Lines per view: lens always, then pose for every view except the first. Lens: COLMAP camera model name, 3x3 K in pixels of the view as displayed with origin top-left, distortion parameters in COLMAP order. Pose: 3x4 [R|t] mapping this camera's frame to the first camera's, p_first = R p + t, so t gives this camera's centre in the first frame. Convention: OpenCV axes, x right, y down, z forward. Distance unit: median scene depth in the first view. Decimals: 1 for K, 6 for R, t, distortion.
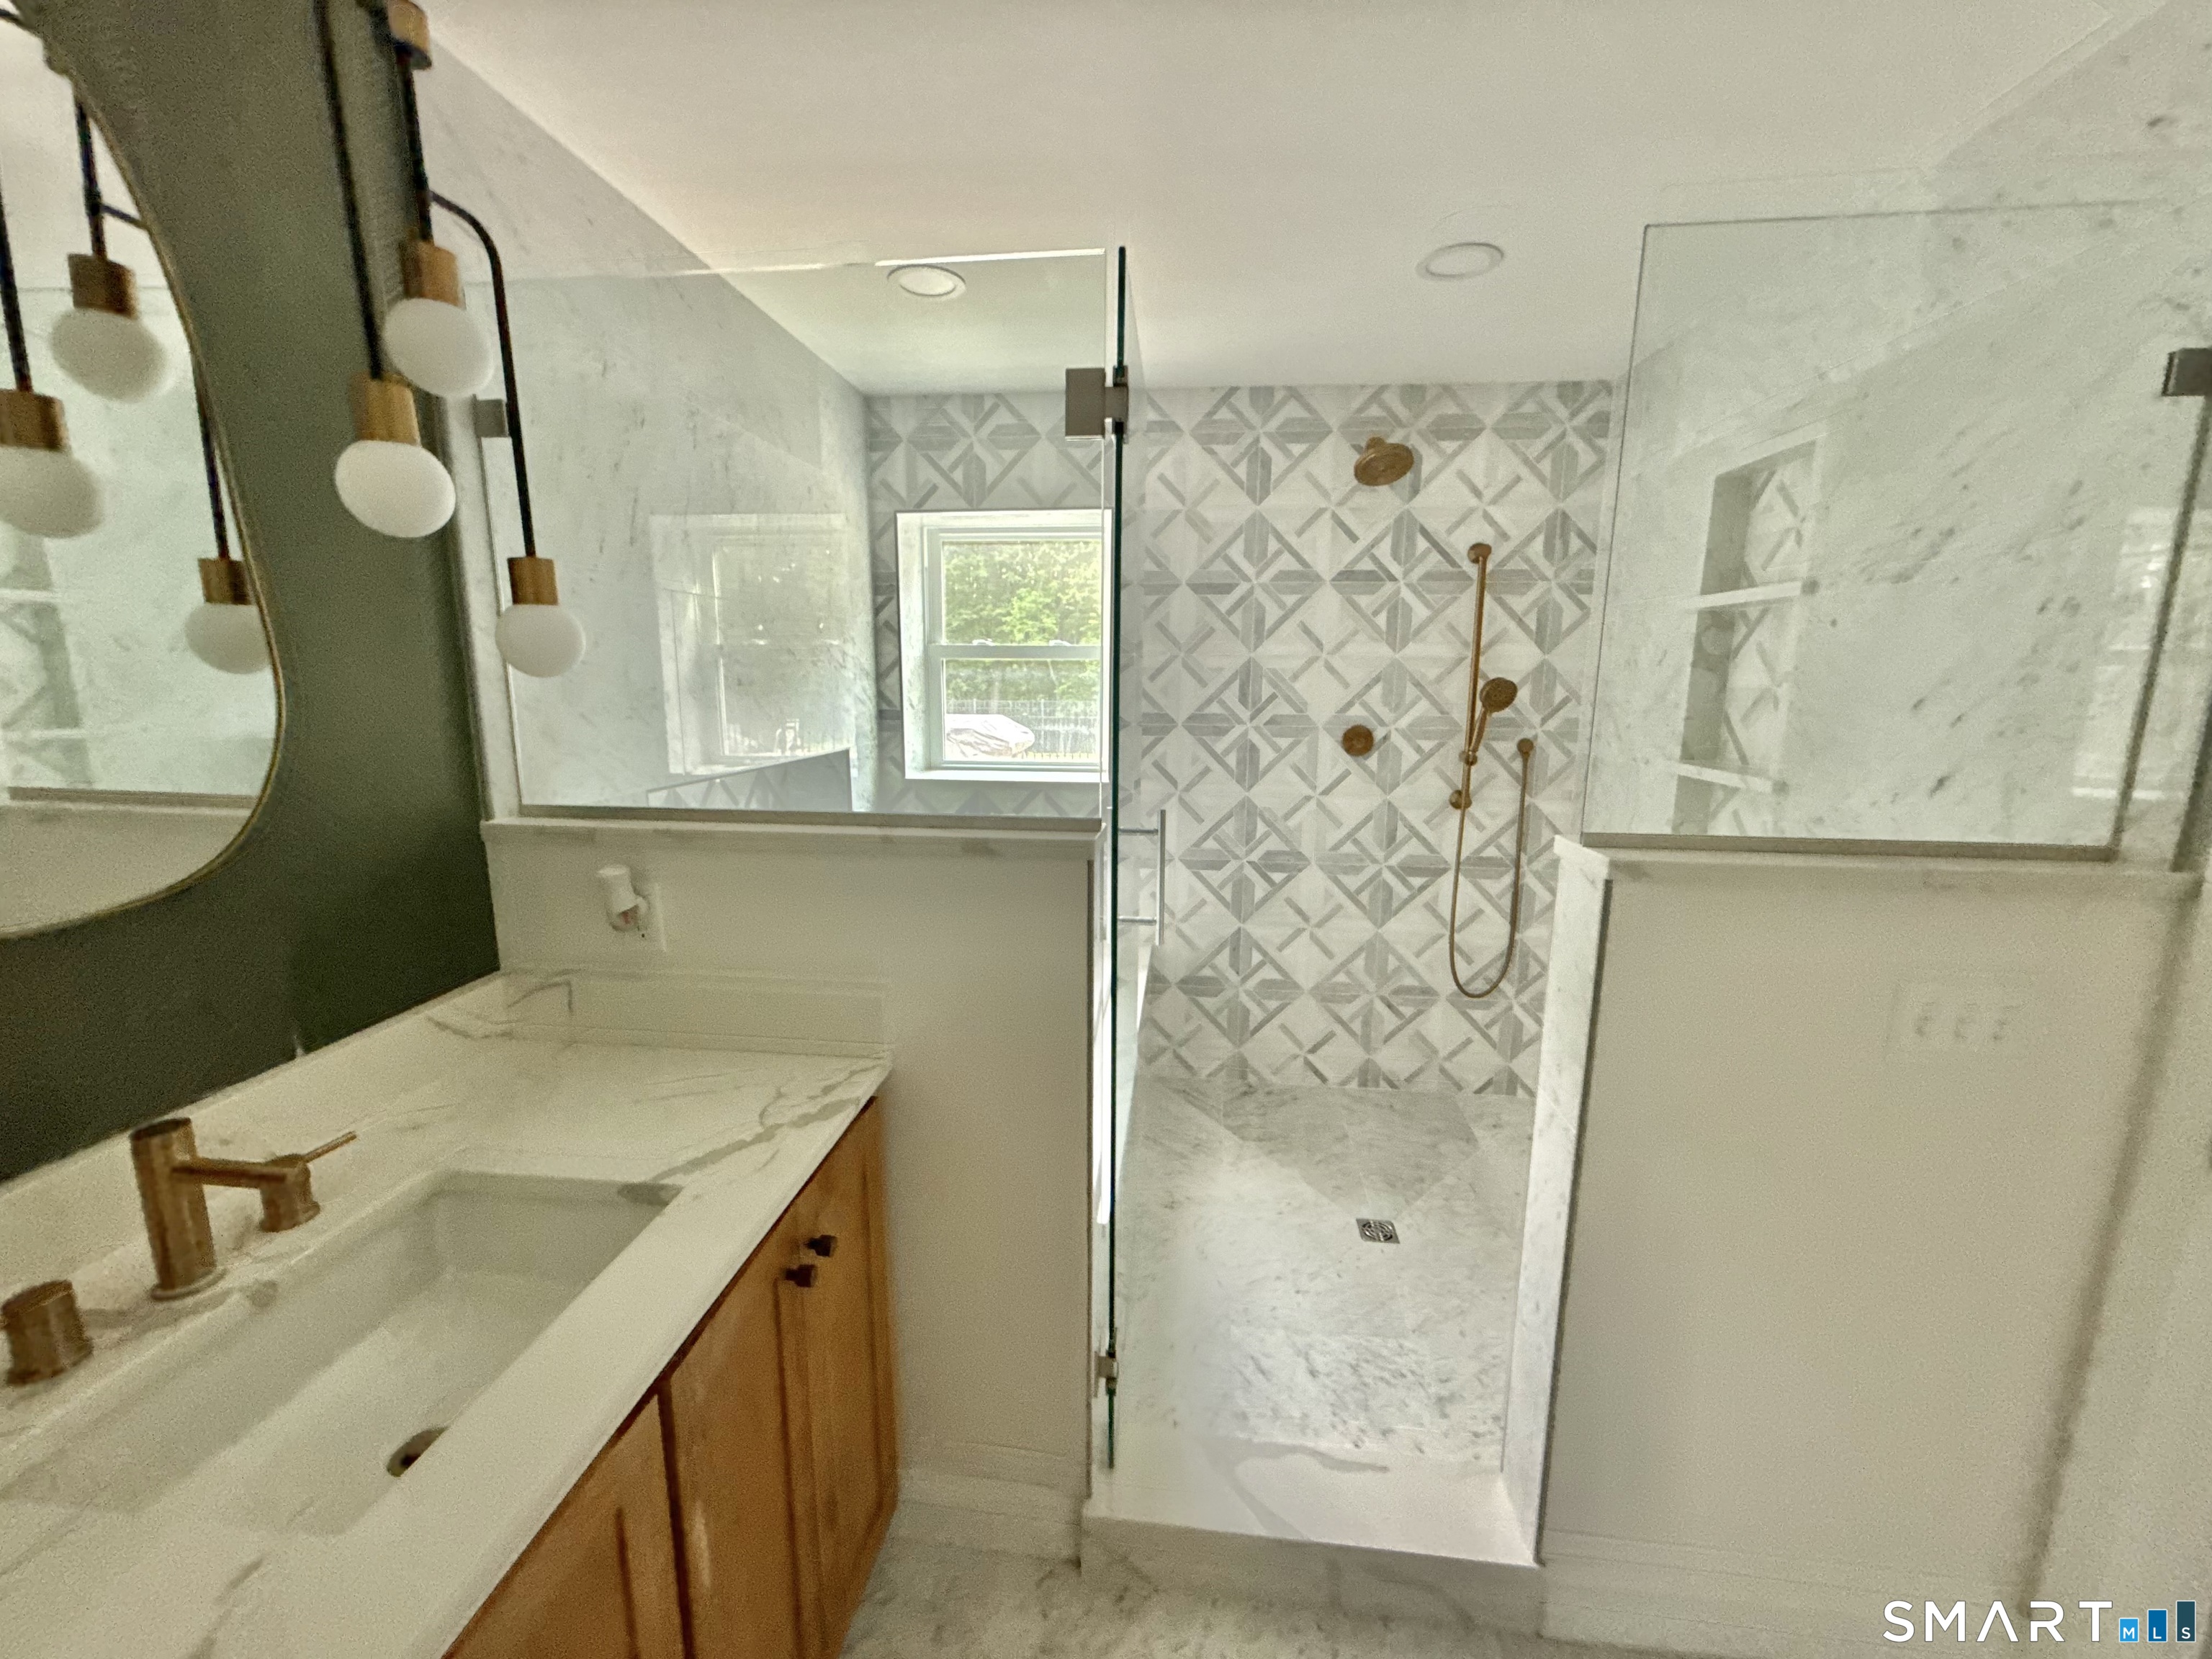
lens RADIAL K [[886.4, 0, 1106.0], [0, 886.4, 829.5], [0, 0, 1]] dist [-0.001005, -0.000312]
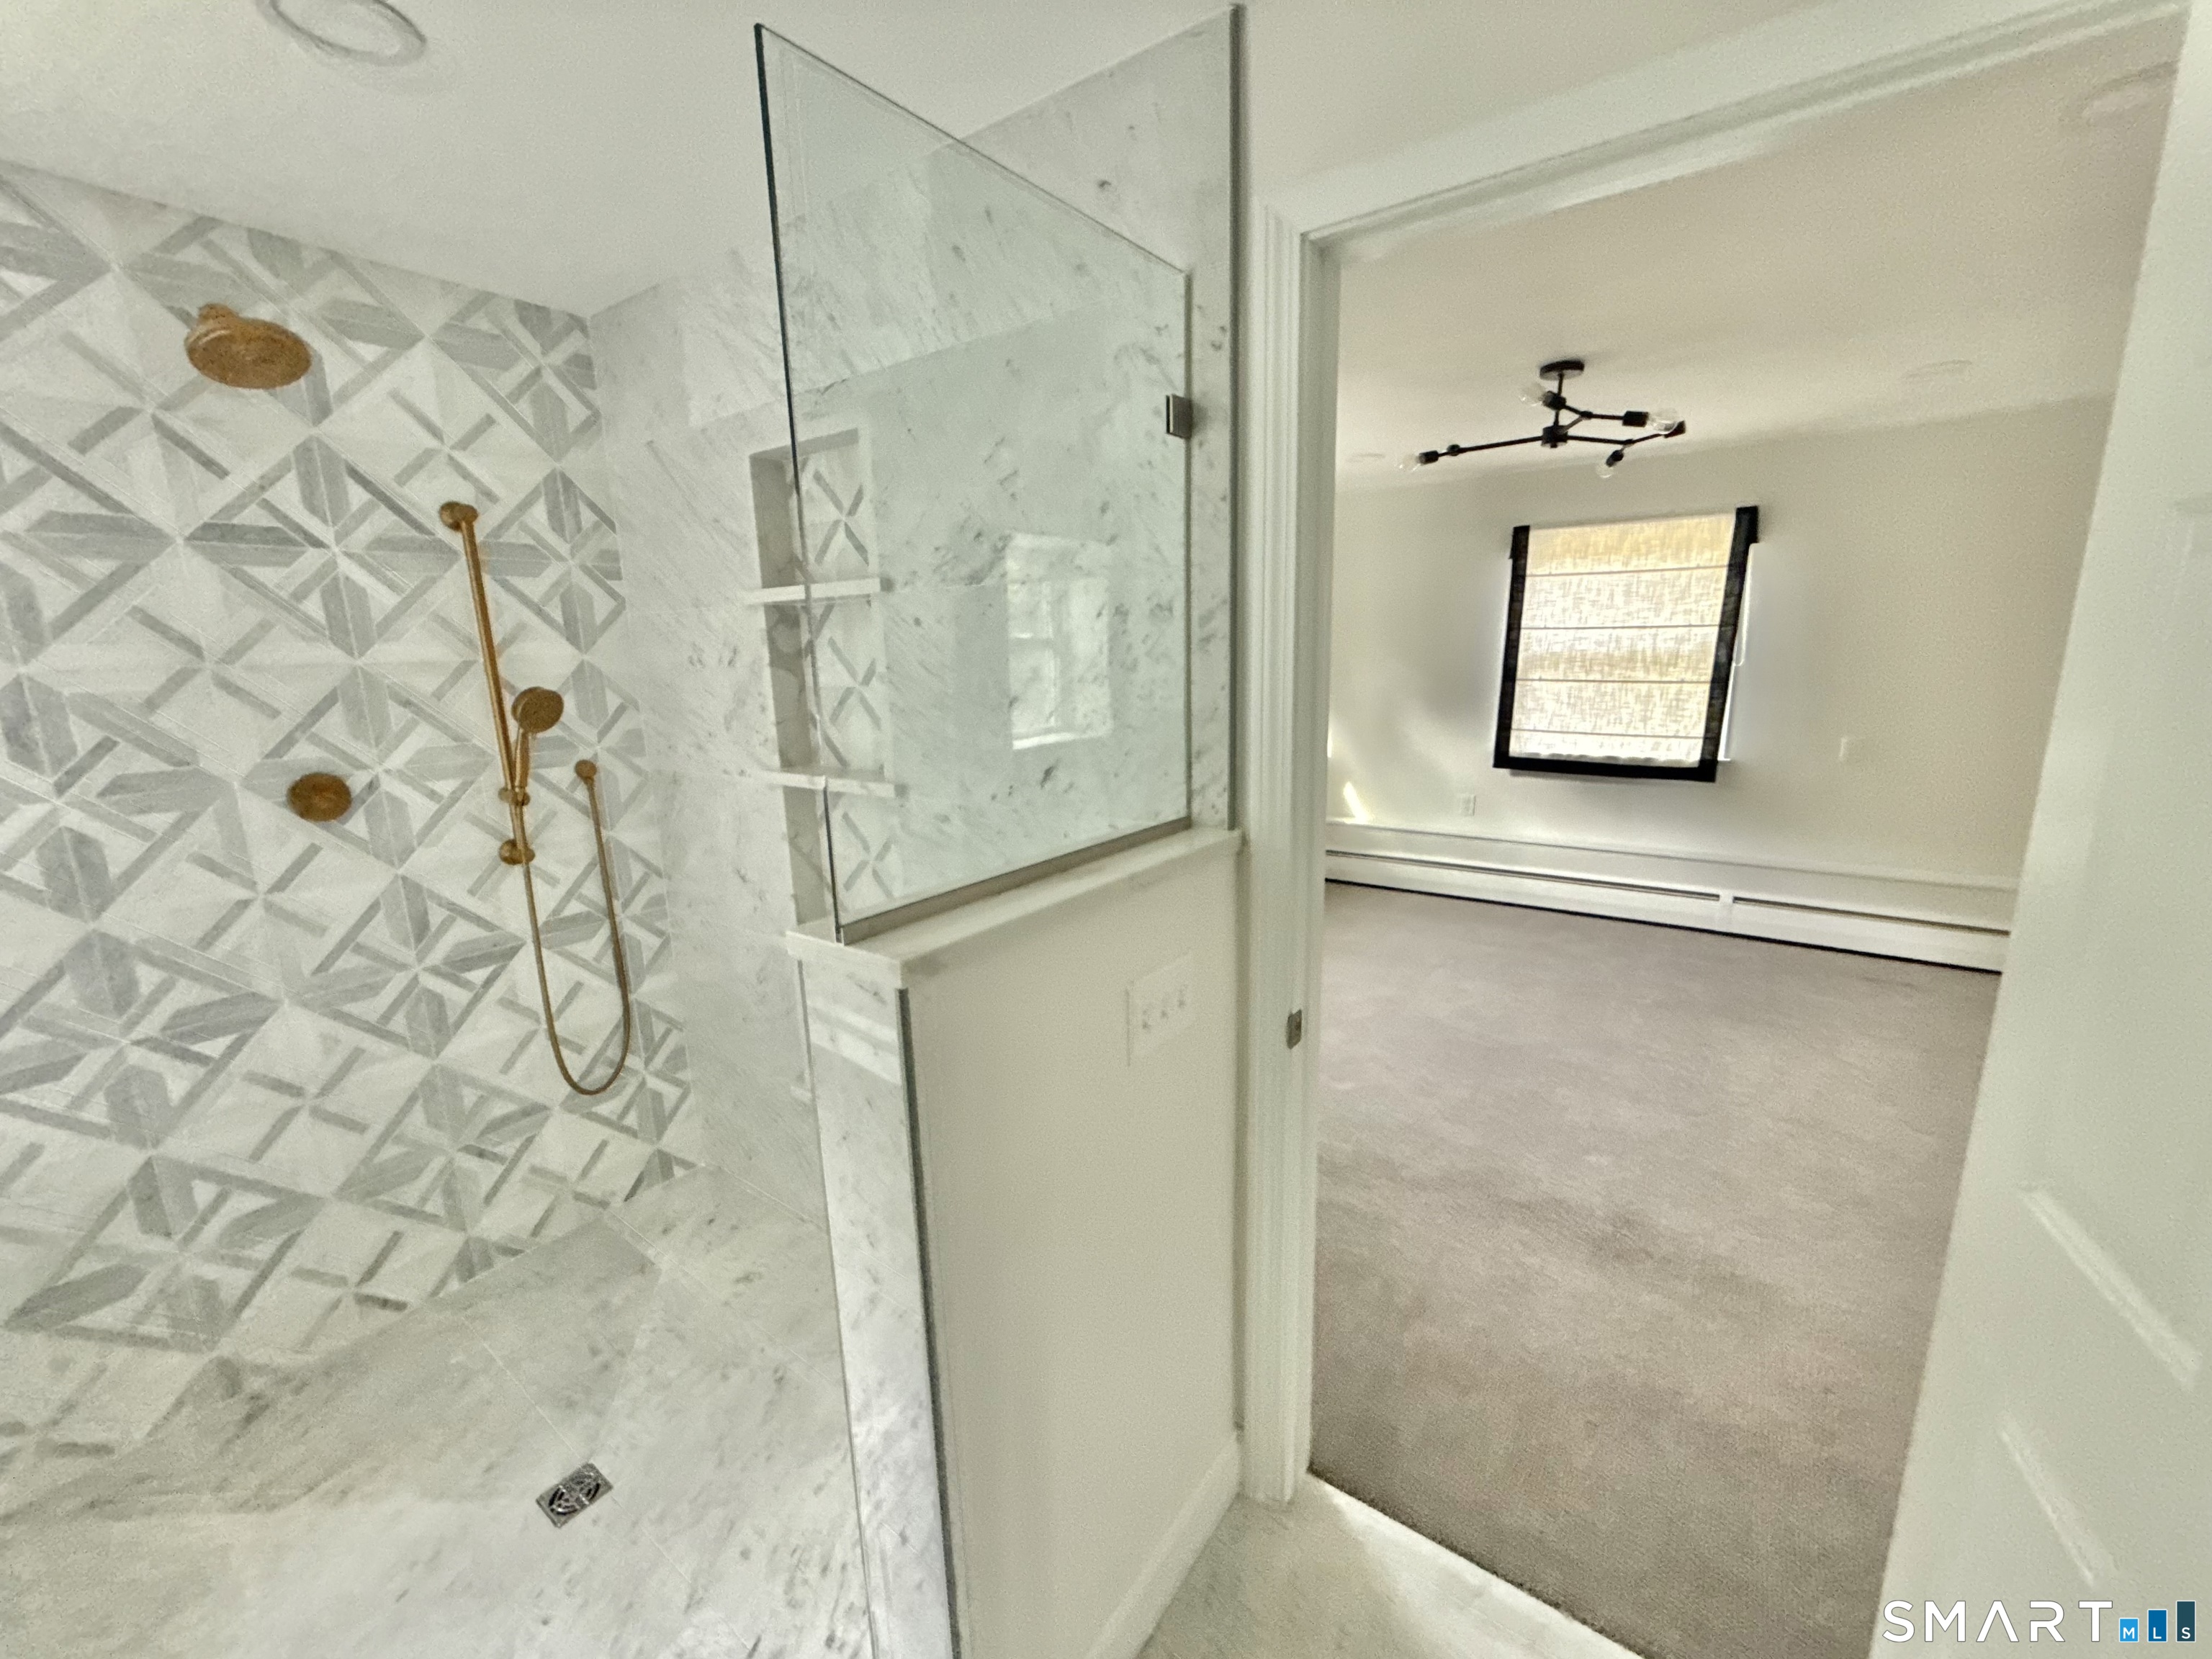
lens RADIAL K [[884.2, 0, 1100.5], [0, 884.2, 831.6], [0, 0, 1]] dist [0.002306, -0.000274]
pose [[0.505219, -0.198959, 0.839743, 0.027936], [0.181305, 0.975815, 0.122119, -0.052656], [-0.843731, 0.090553, 0.529073, 0.193590]]
